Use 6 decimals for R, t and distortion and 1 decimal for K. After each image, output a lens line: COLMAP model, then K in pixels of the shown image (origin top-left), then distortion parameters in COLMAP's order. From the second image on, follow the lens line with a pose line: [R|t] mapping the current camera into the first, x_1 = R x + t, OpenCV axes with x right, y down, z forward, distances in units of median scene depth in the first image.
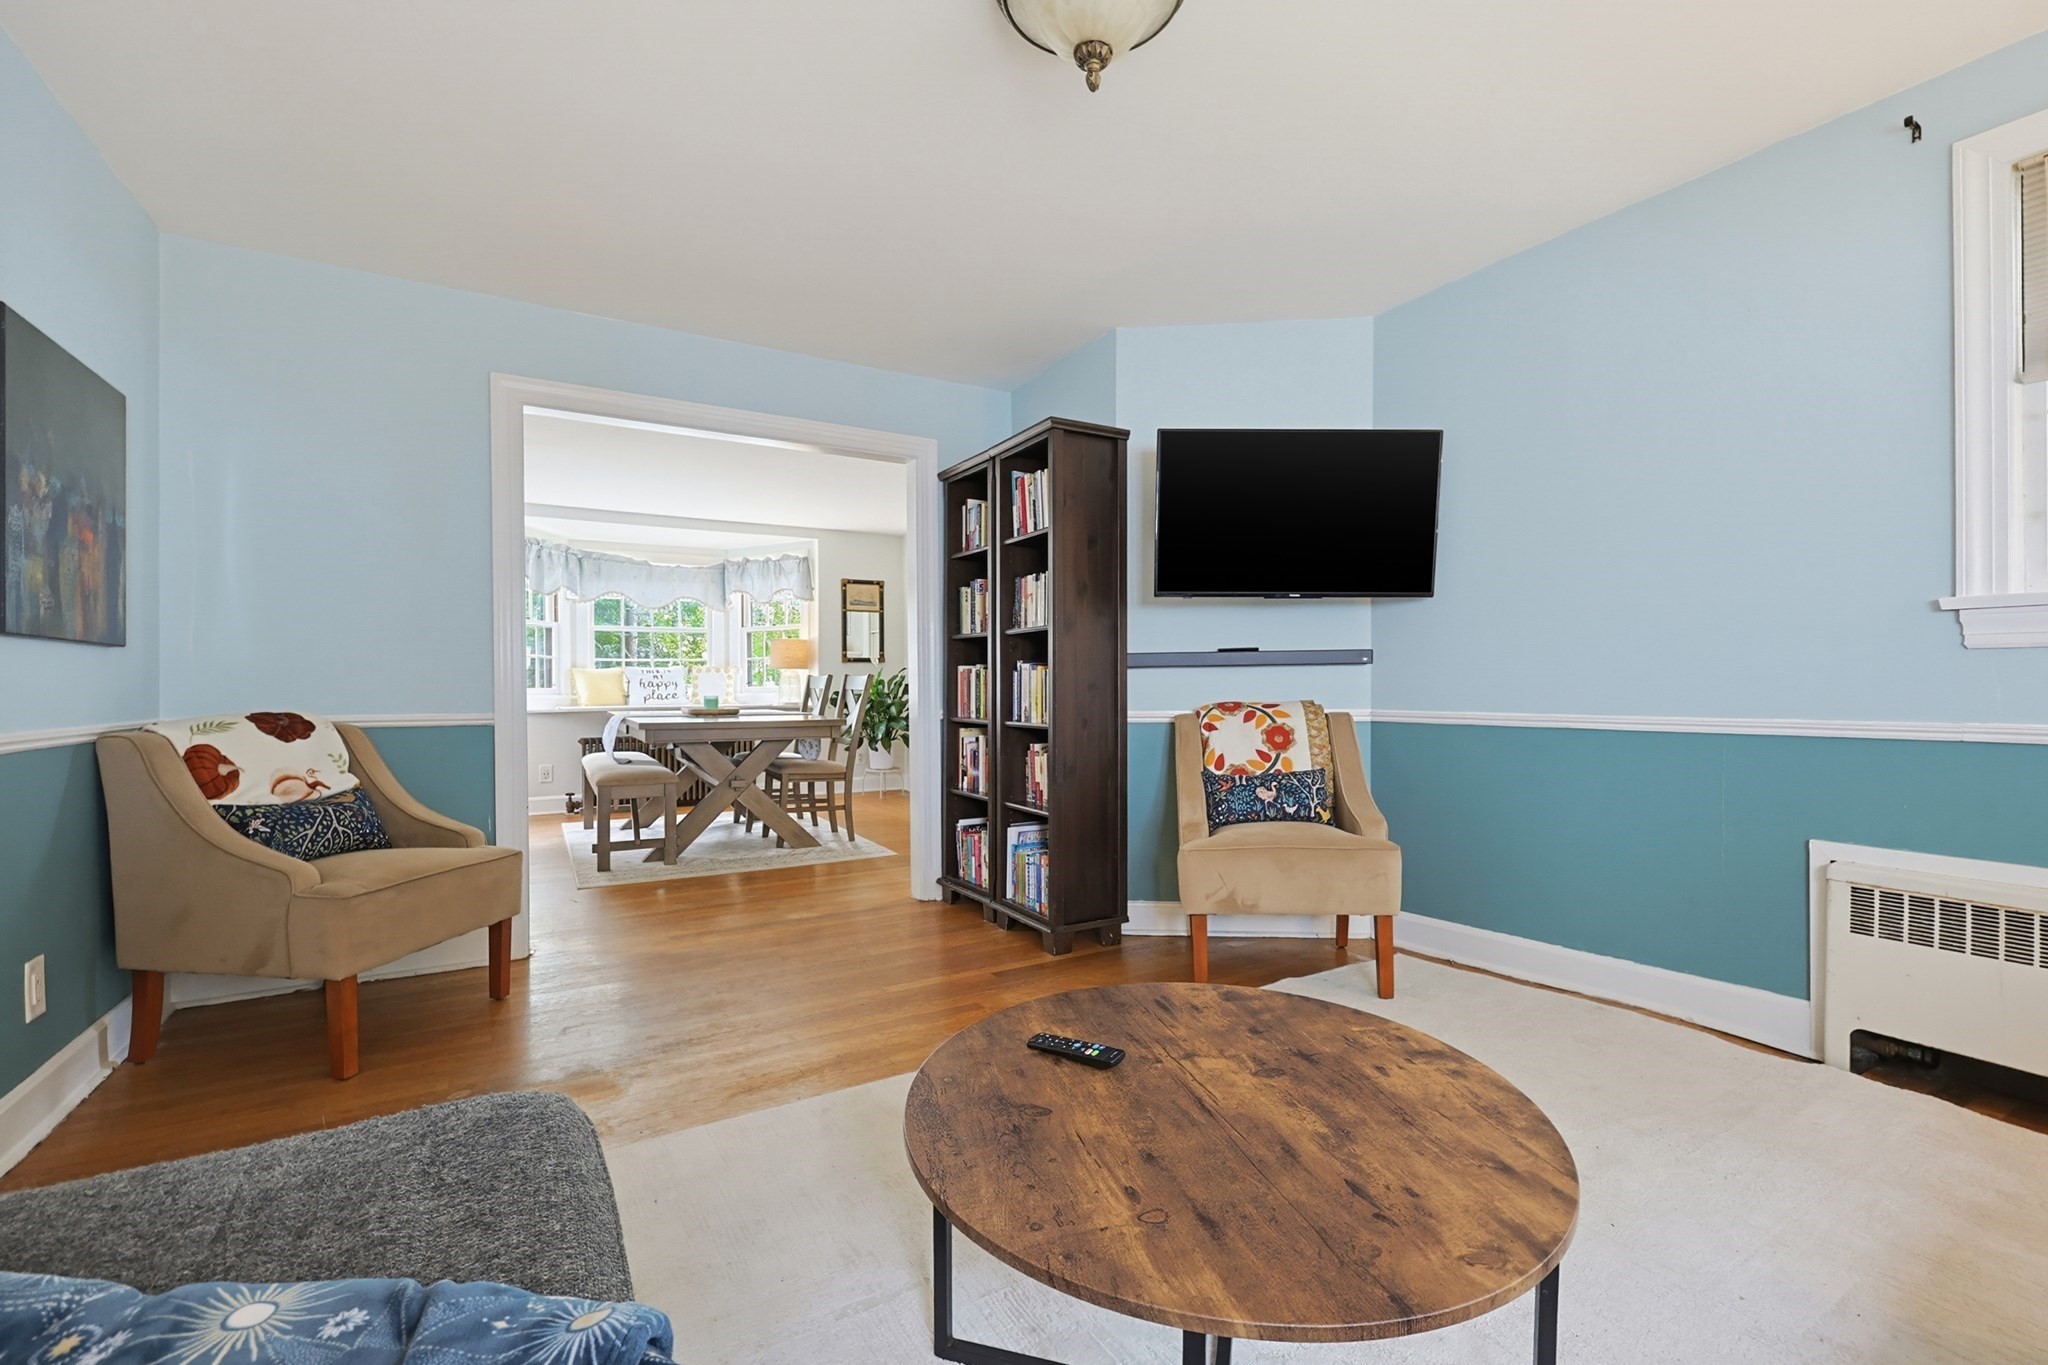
lens RADIAL K [[882.6, 0, 1031.6], [0, 882.6, 688.2], [0, 0, 1]] dist [0.003730, 0.000078]
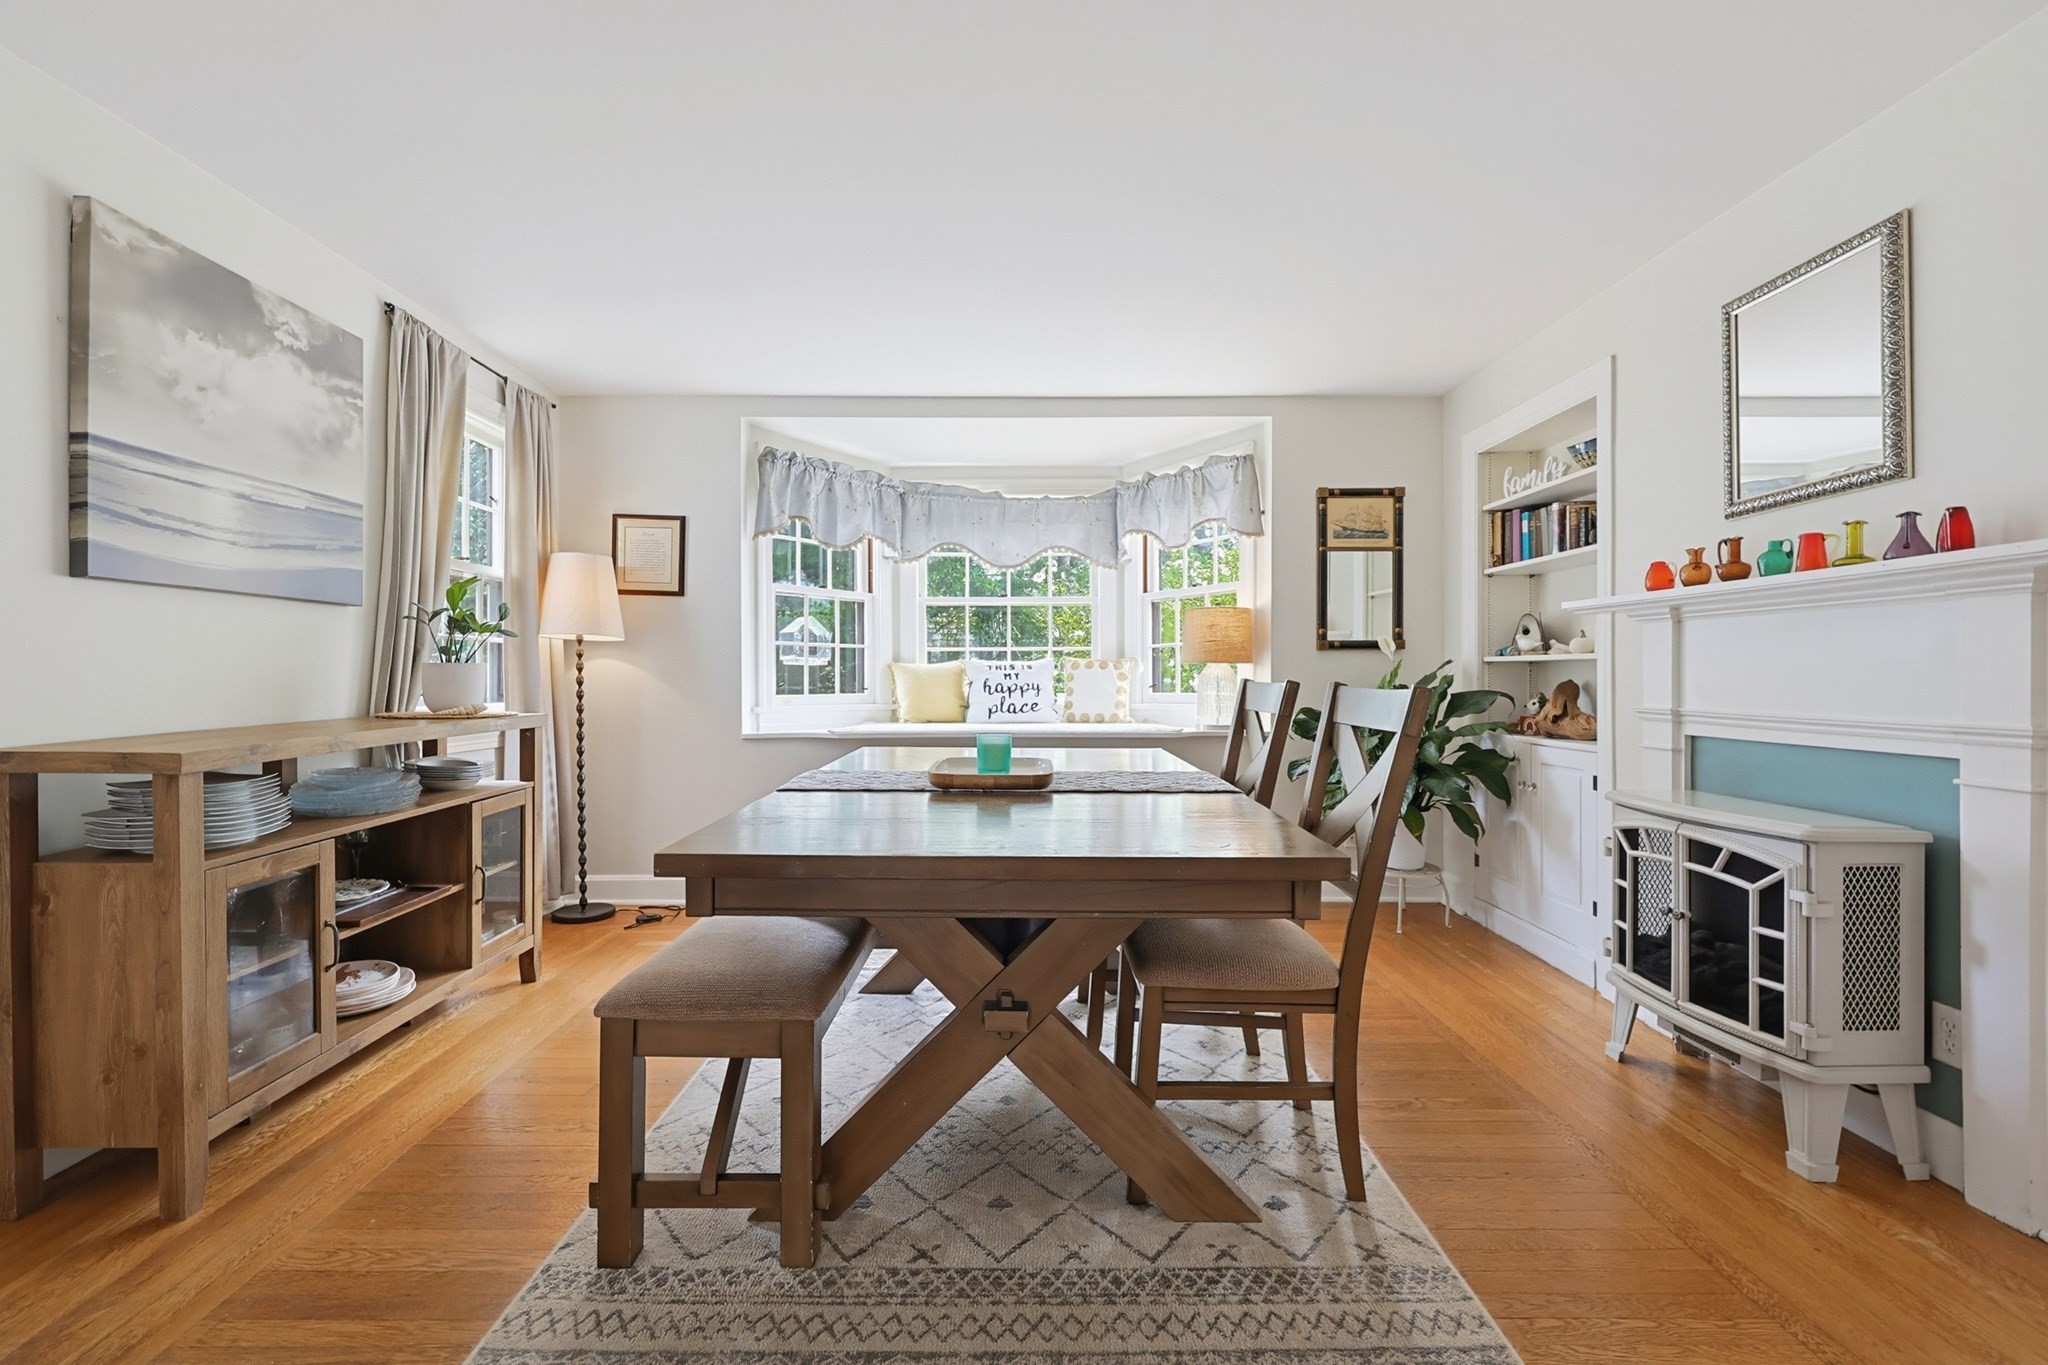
lens RADIAL K [[882.6, 0, 1027.6], [0, 882.6, 668.9], [0, 0, 1]] dist [0.003730, 0.000078]
pose [[0.867572, 0.000660, -0.497311, -0.104825], [-0.003238, 0.999985, -0.004321, -0.015301], [0.497301, 0.005359, 0.867562, 0.465798]]
